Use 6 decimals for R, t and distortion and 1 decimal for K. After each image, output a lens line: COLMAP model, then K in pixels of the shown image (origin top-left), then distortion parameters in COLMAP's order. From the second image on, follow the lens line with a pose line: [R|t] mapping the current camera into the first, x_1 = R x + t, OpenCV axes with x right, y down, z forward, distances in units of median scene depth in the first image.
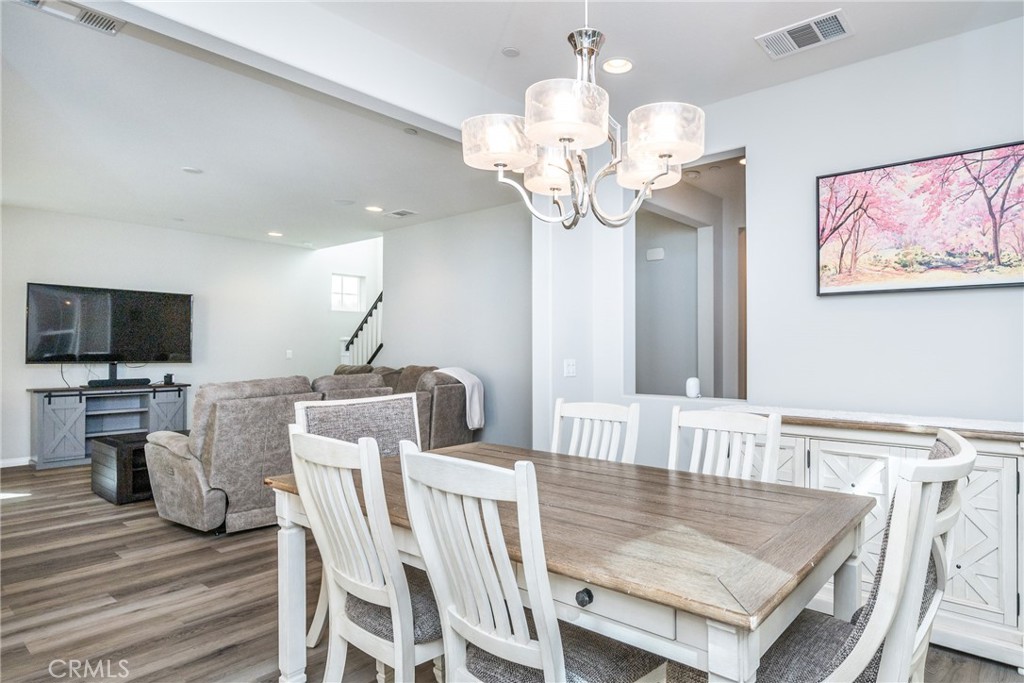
lens RADIAL K [[573.3, 0, 598.8], [0, 573.3, 355.7], [0, 0, 1]] dist [-0.002578, 0.000421]
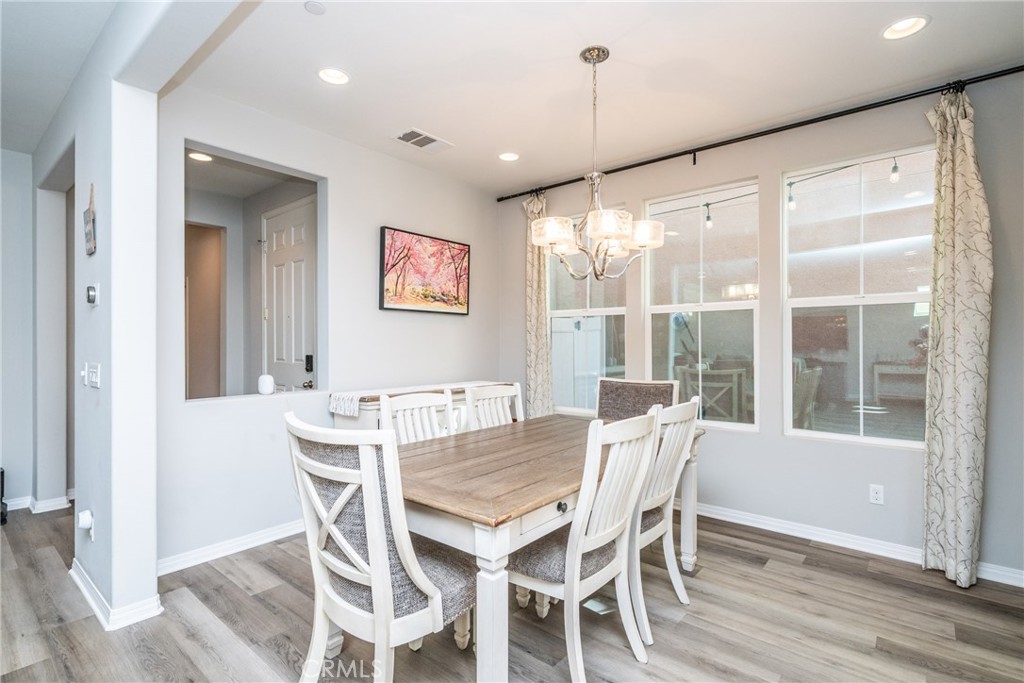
lens RADIAL K [[485.1, 0, 515.5], [0, 485.1, 343.9], [0, 0, 1]] dist [-0.002080, 0.000031]
pose [[0.044687, -0.002155, 0.998999, -0.856688], [0.010175, 0.999947, 0.001702, -0.017466], [-0.998949, 0.010088, 0.044707, 0.650249]]
